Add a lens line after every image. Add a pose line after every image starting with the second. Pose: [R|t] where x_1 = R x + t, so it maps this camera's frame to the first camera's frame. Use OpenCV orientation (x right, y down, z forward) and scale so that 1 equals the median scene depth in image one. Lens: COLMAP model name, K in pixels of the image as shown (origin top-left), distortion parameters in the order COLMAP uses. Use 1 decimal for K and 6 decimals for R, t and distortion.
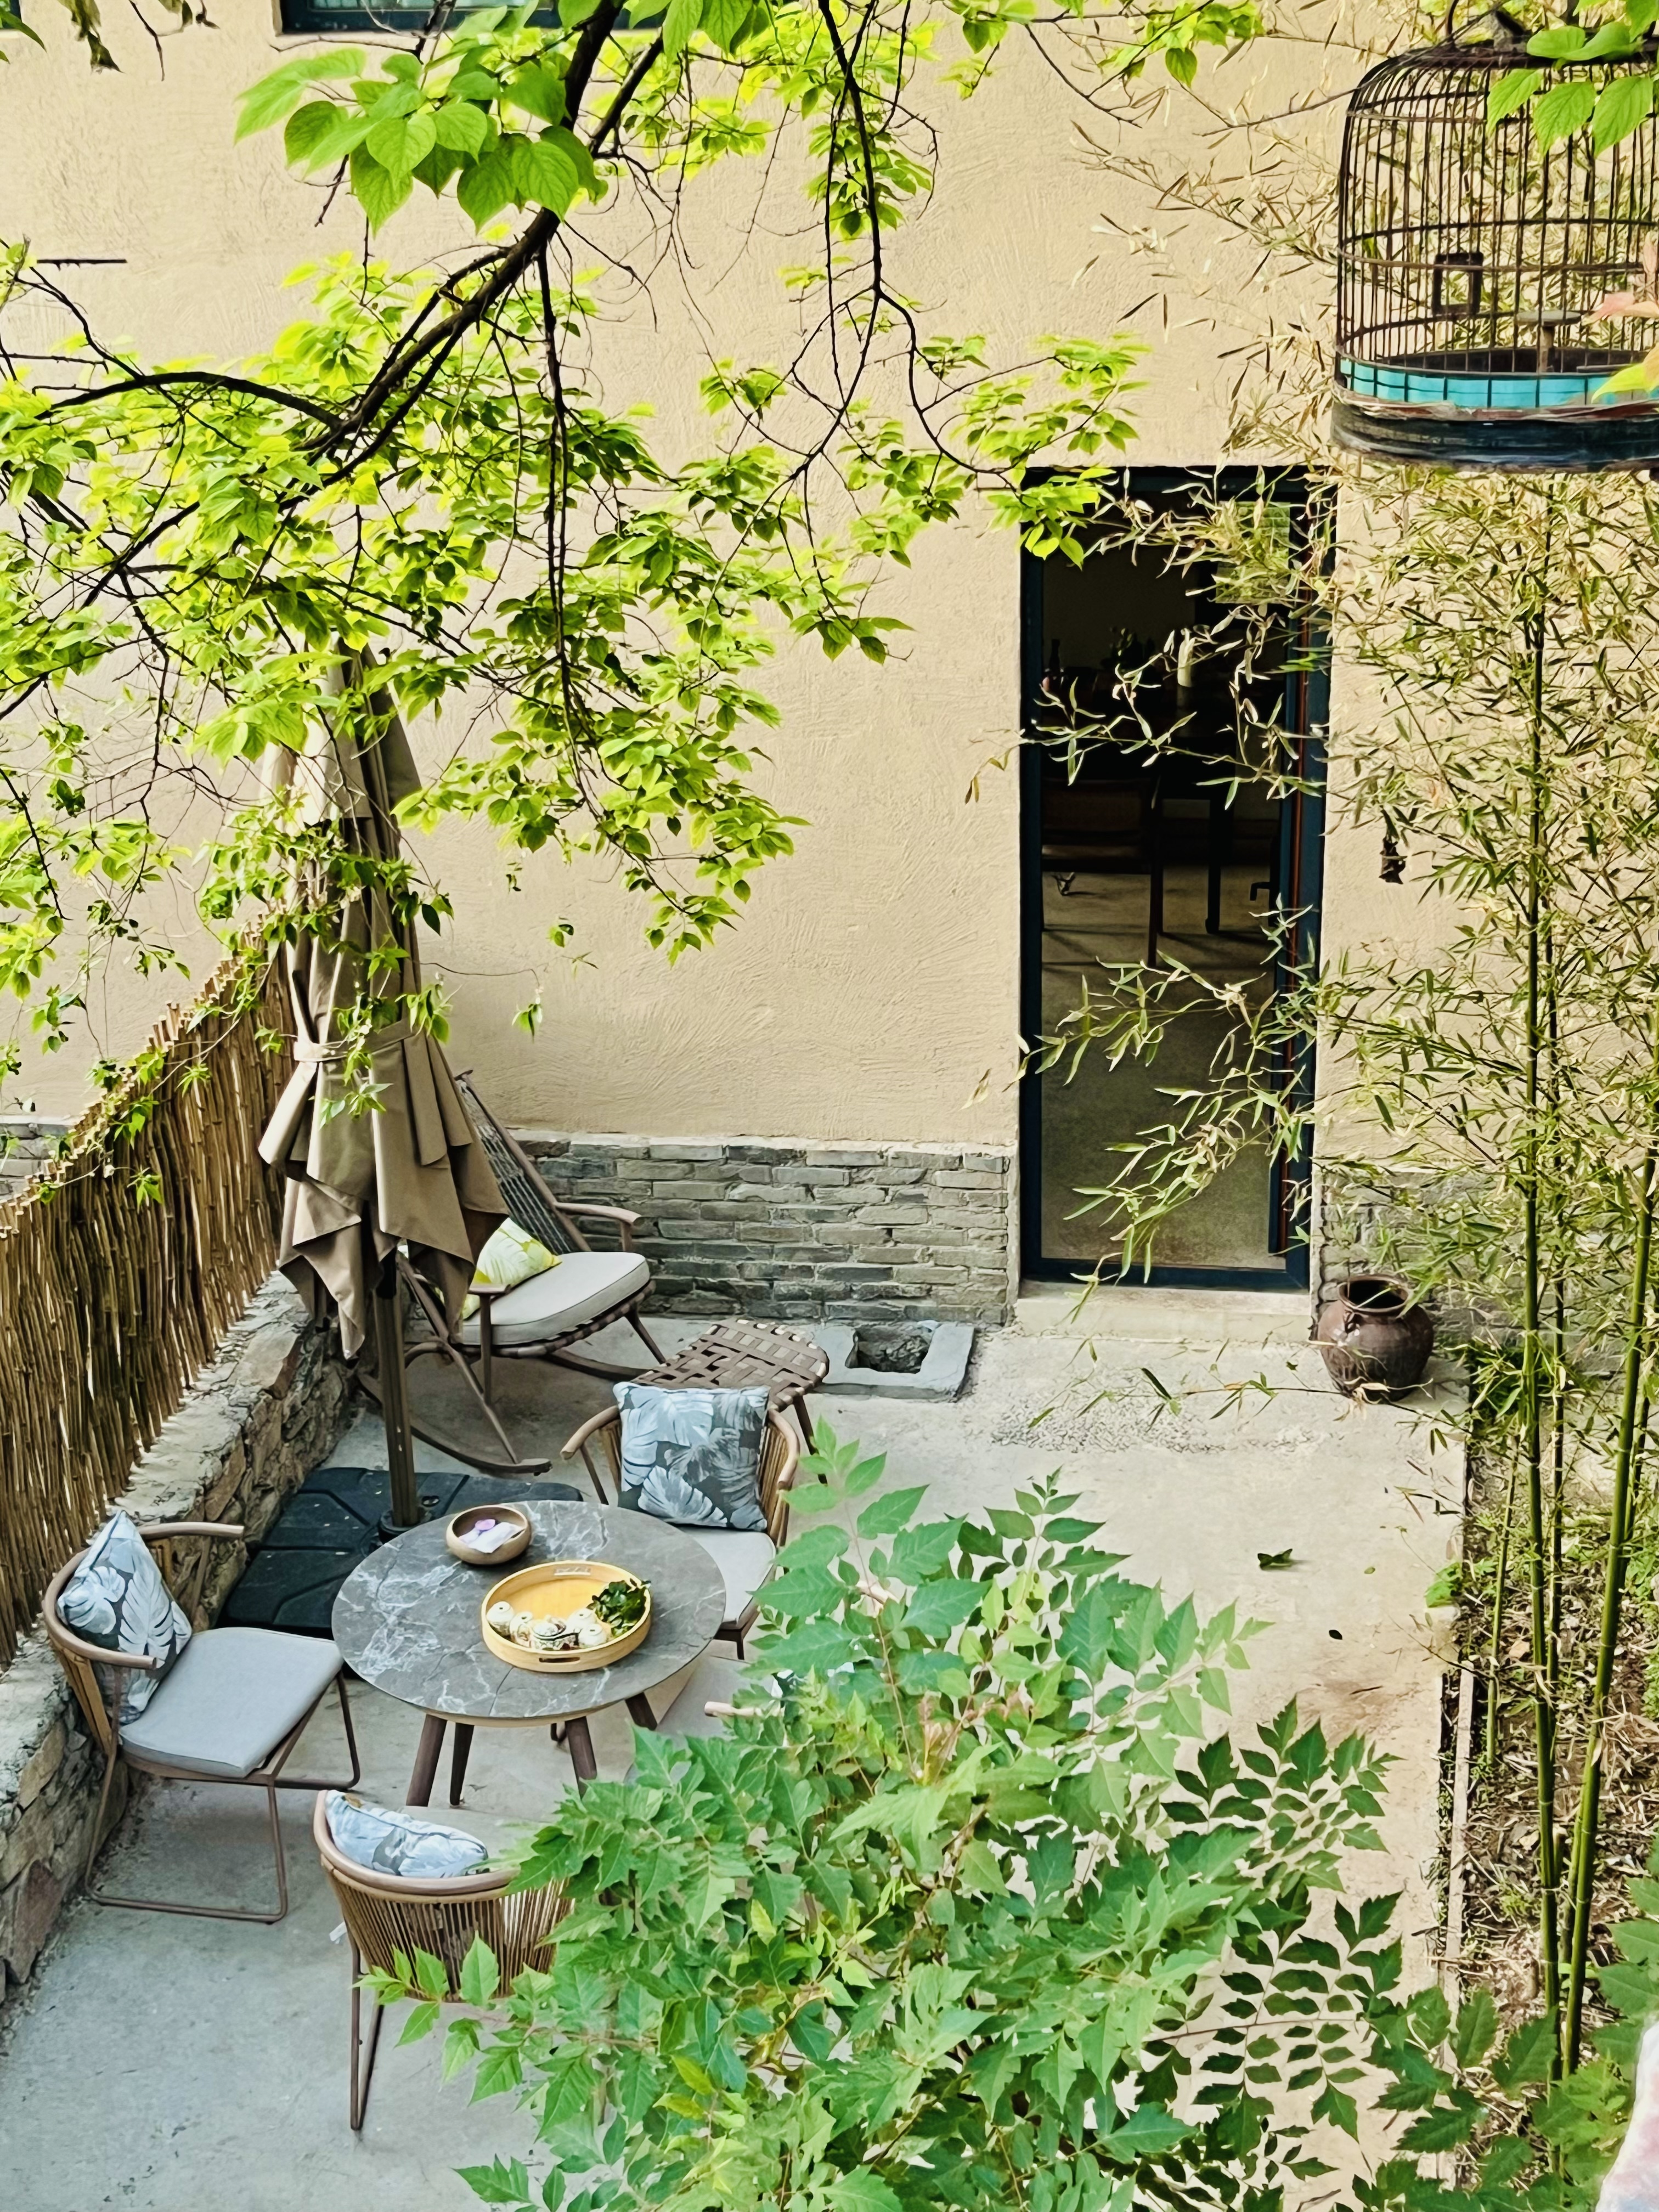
lens RADIAL K [[3394.8, 0, 829.5], [0, 3394.8, 1106.0], [0, 0, 1]] dist [0.252422, -1.103085]
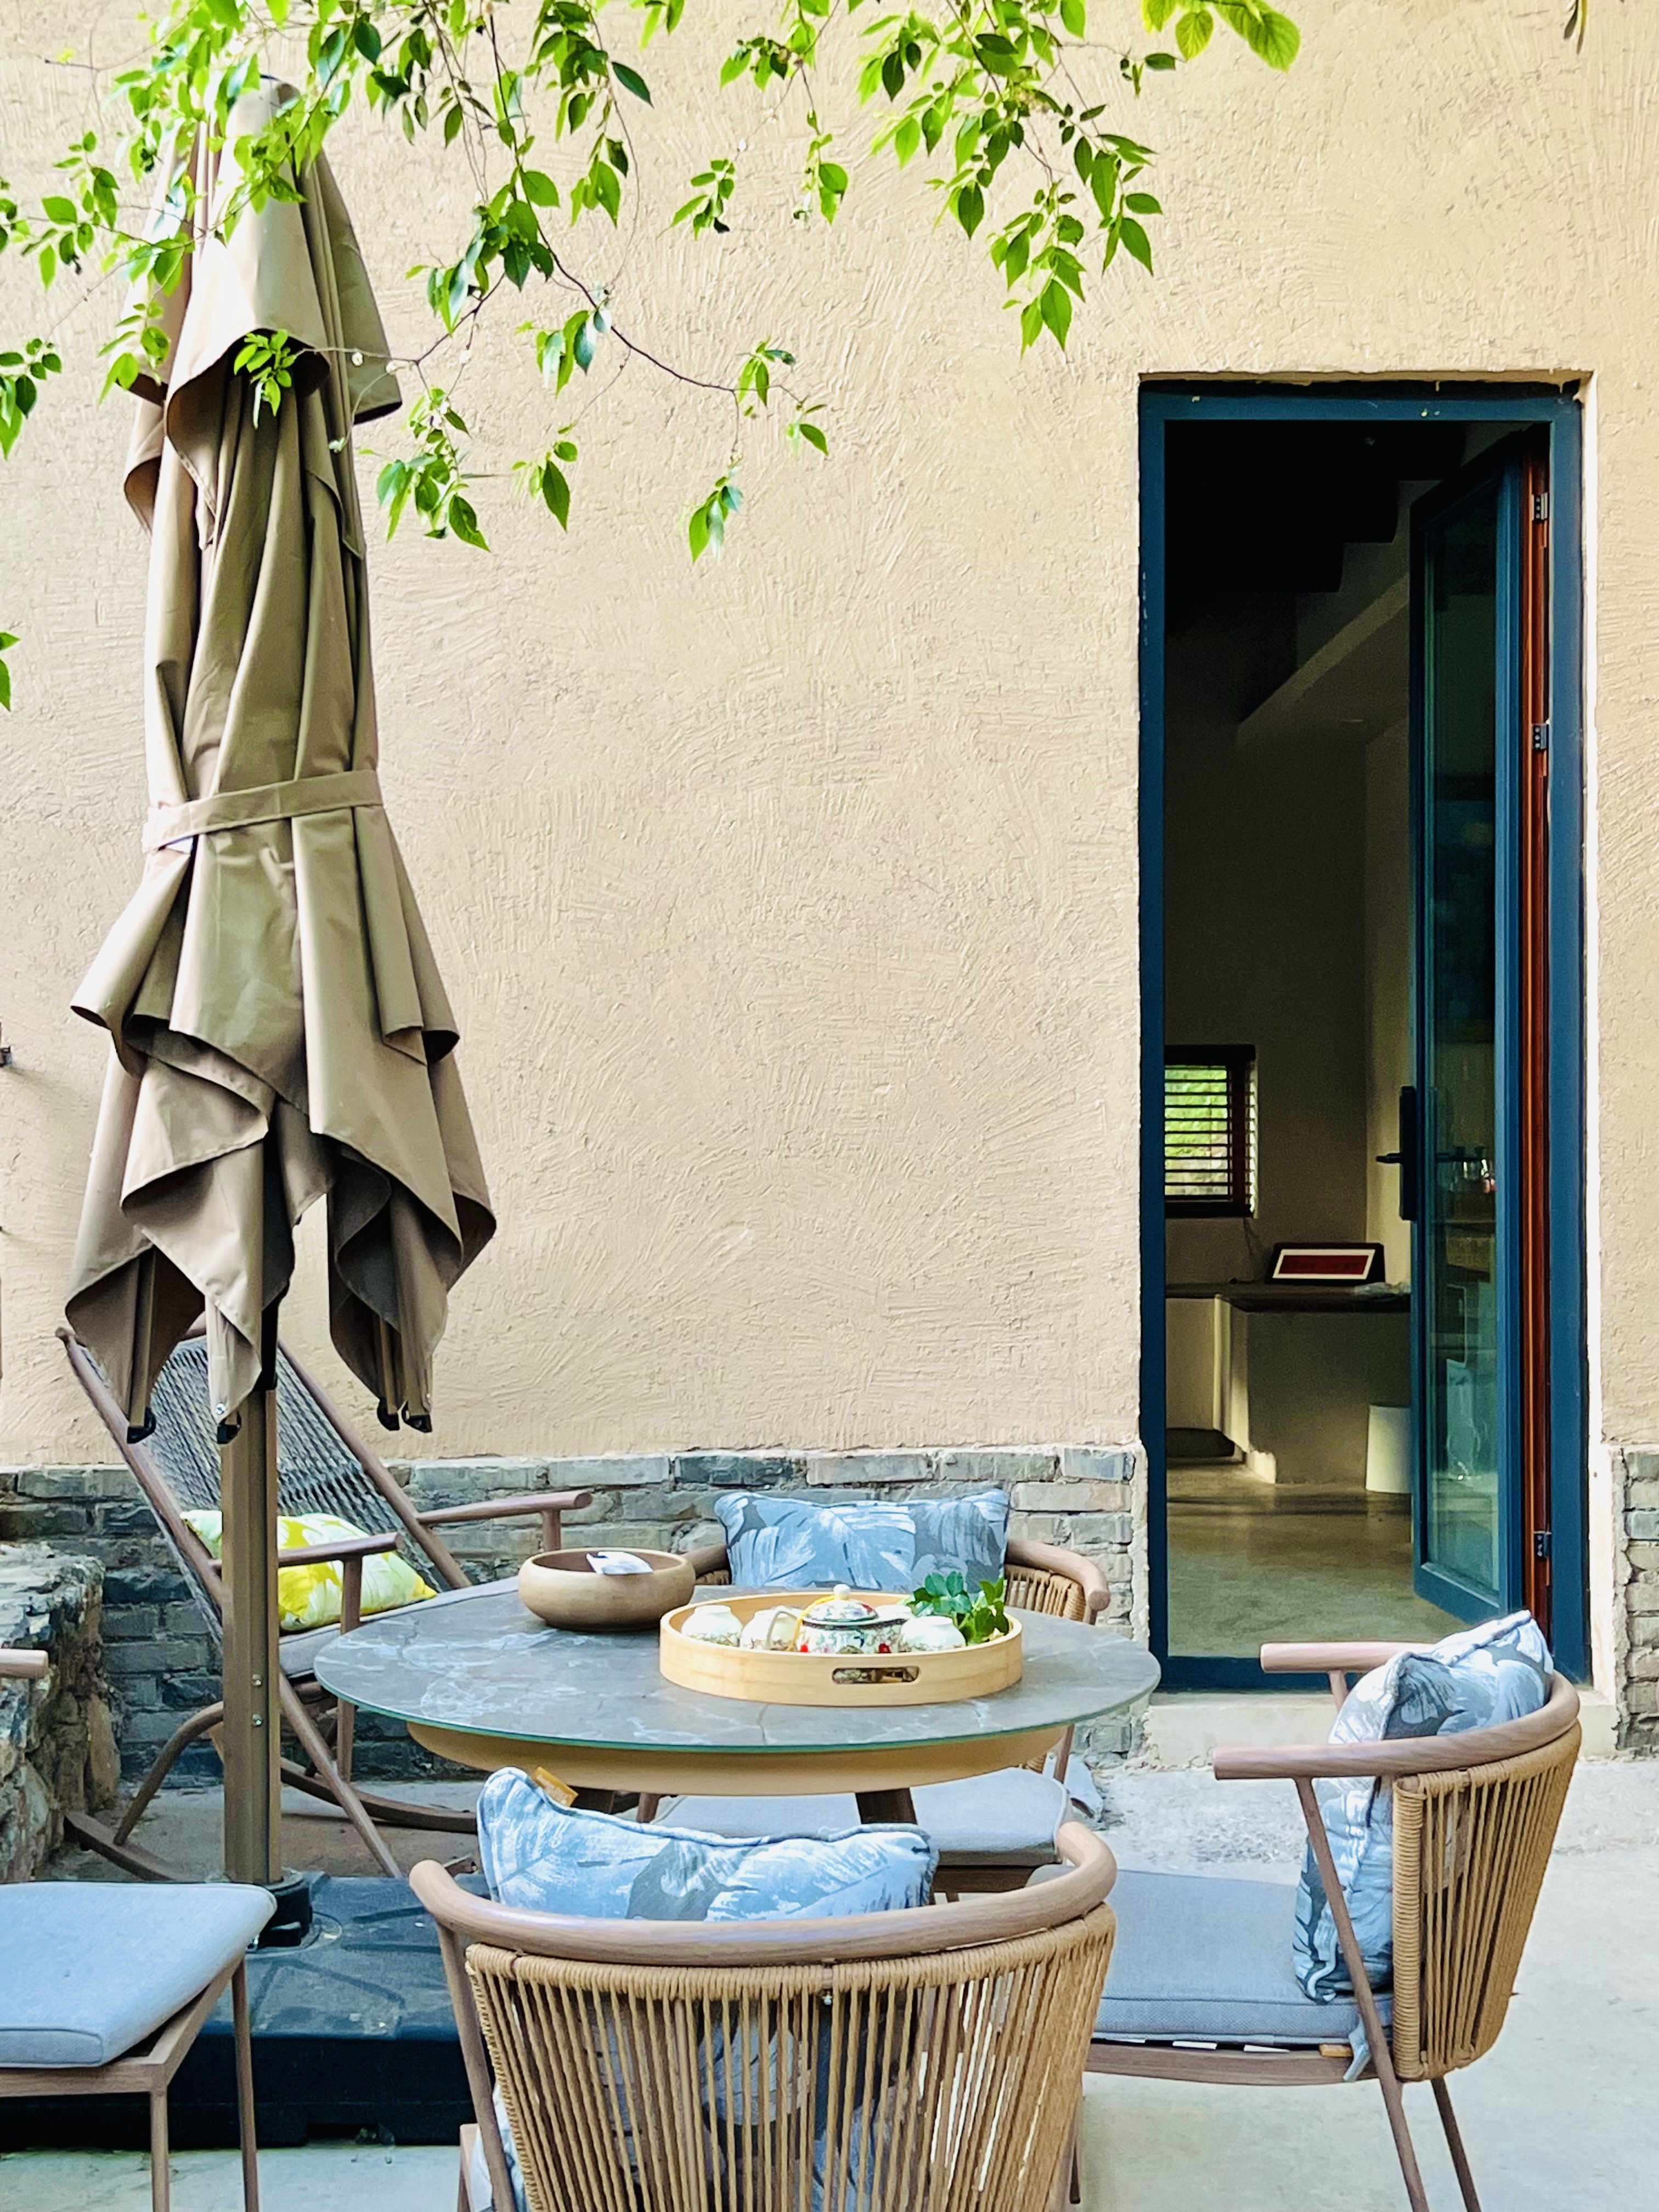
lens RADIAL K [[3394.8, 0, 829.5], [0, 3394.8, 1106.0], [0, 0, 1]] dist [0.252422, -1.103085]
pose [[0.979547, 0.021833, 0.200026, -0.154881], [0.058291, 0.920677, -0.385948, 0.233561], [-0.192586, 0.389714, 0.900574, 0.498365]]
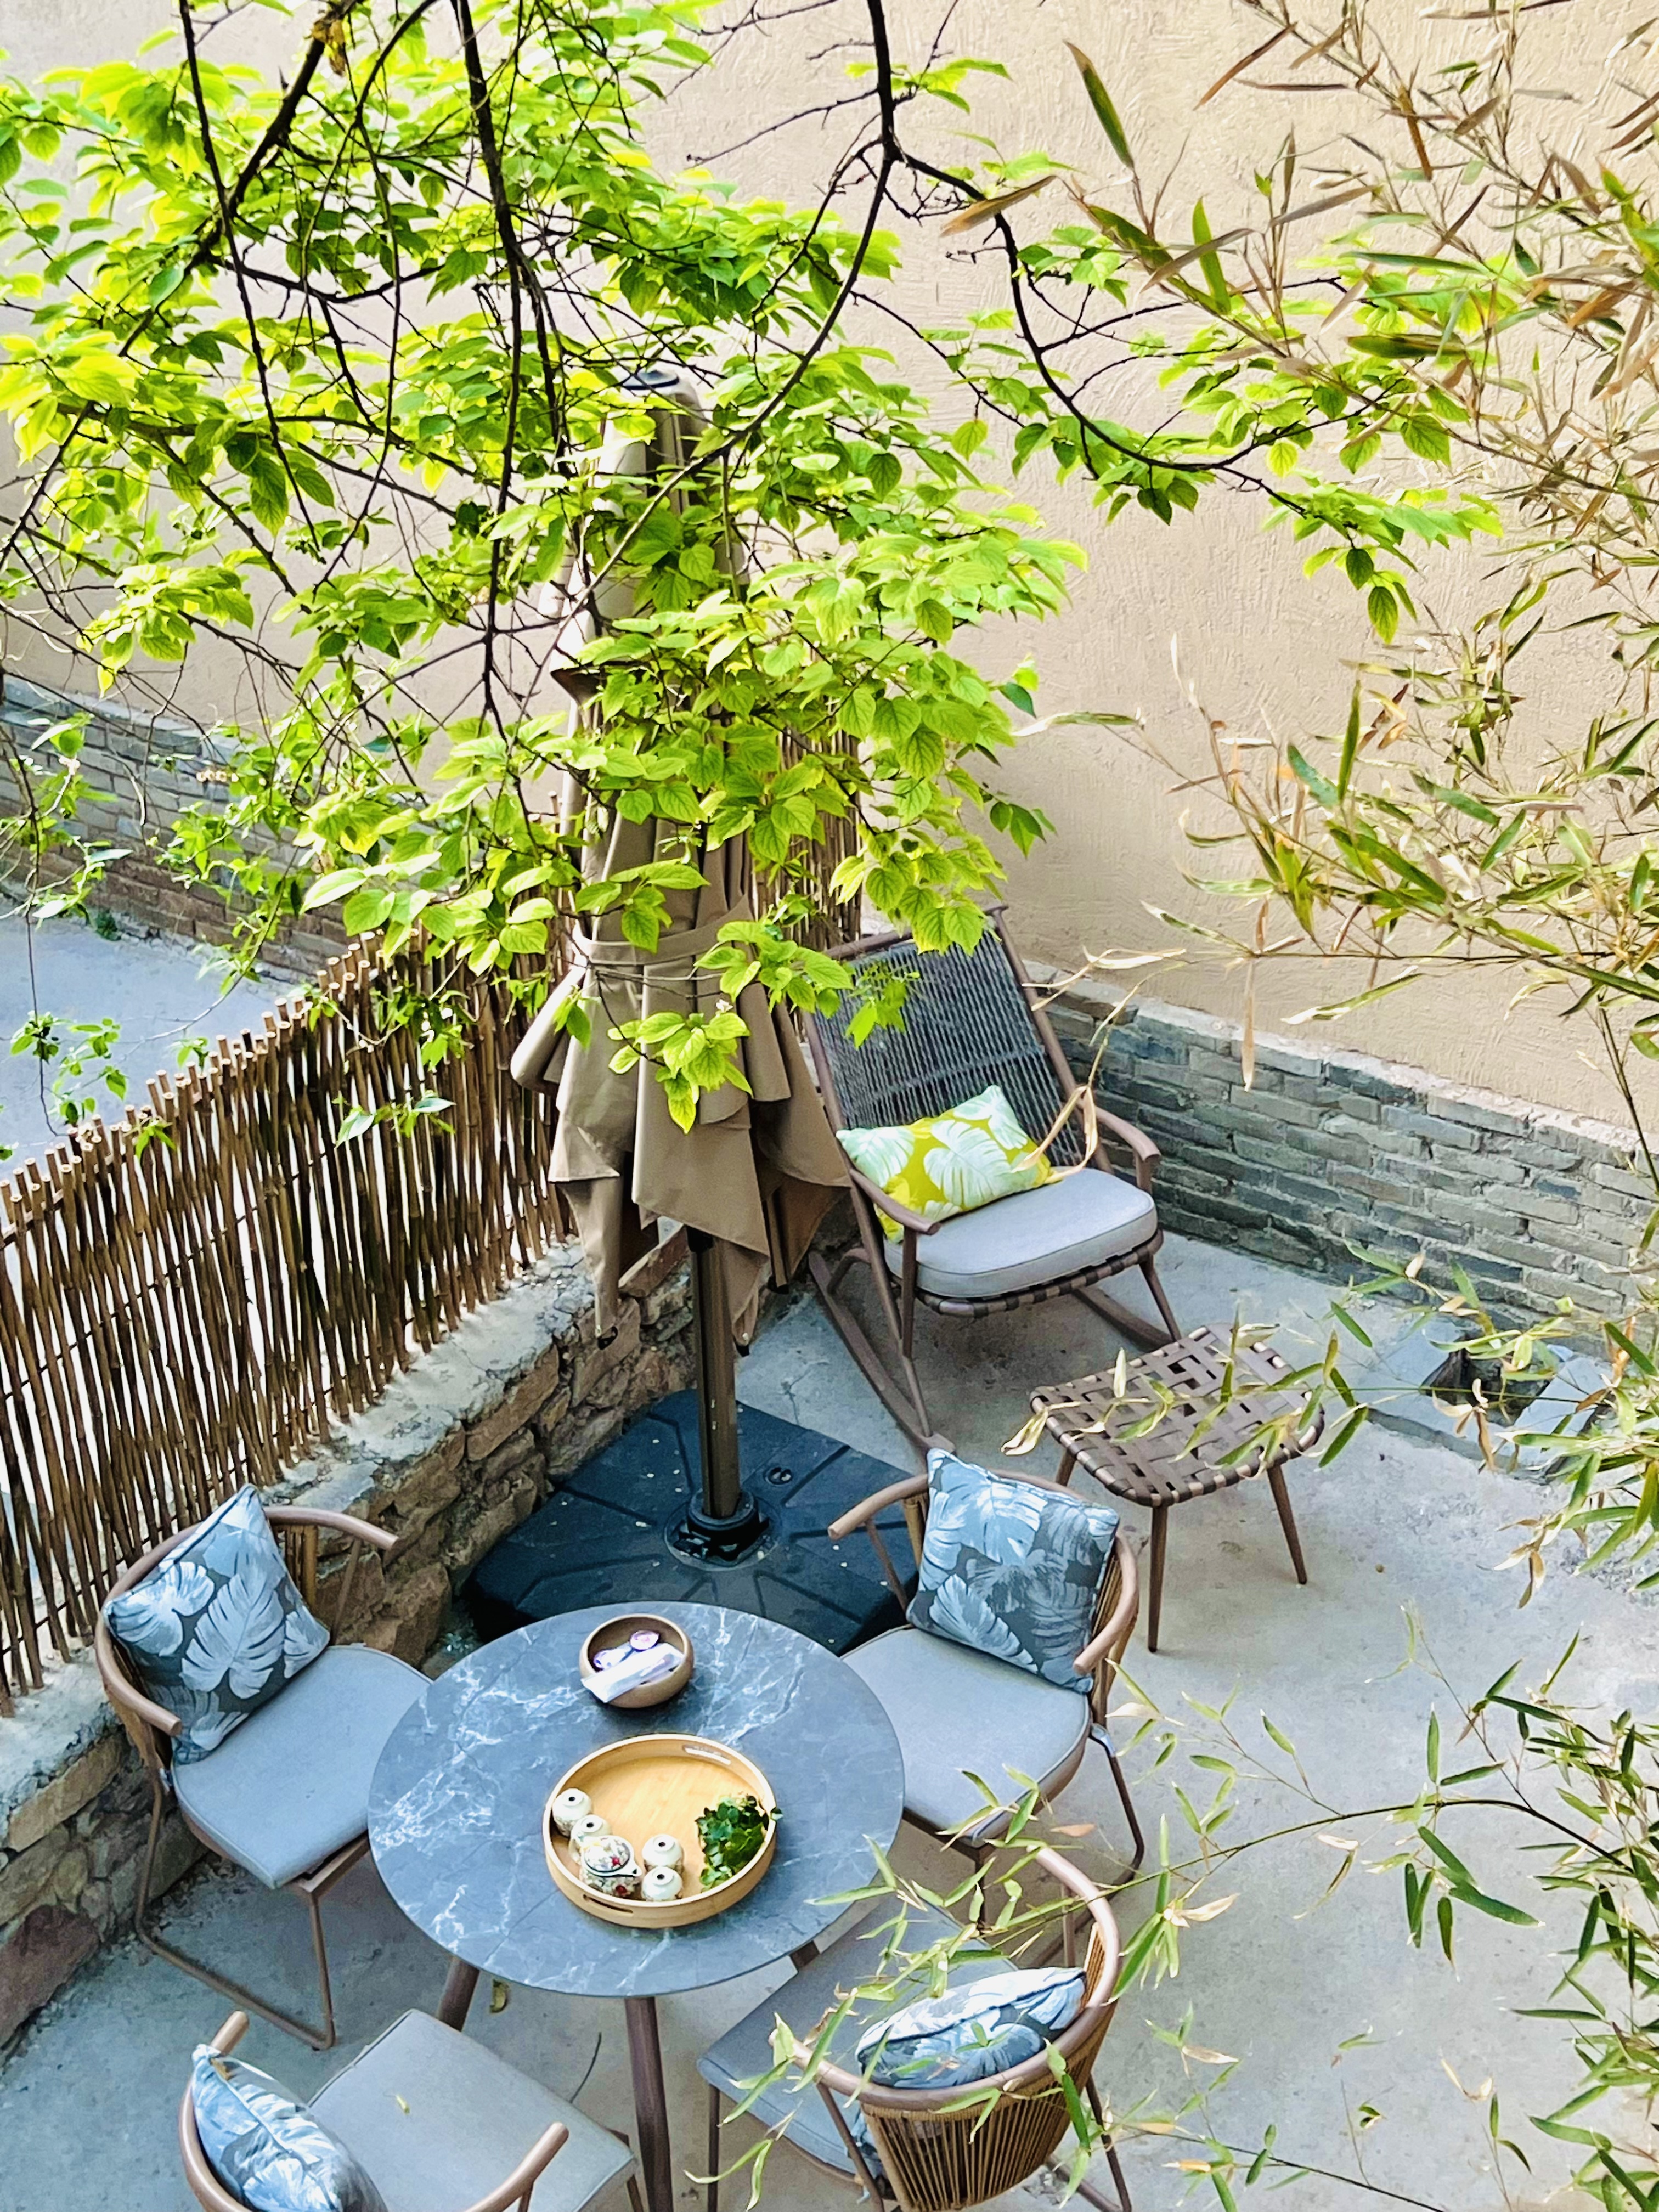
lens RADIAL K [[3394.8, 0, 829.5], [0, 3394.8, 1106.0], [0, 0, 1]] dist [0.252422, -1.103085]
pose [[0.914860, 0.218721, -0.339399, 0.152204], [-0.156893, 0.967087, 0.200319, -0.135497], [0.372042, -0.130014, 0.919065, 0.326510]]
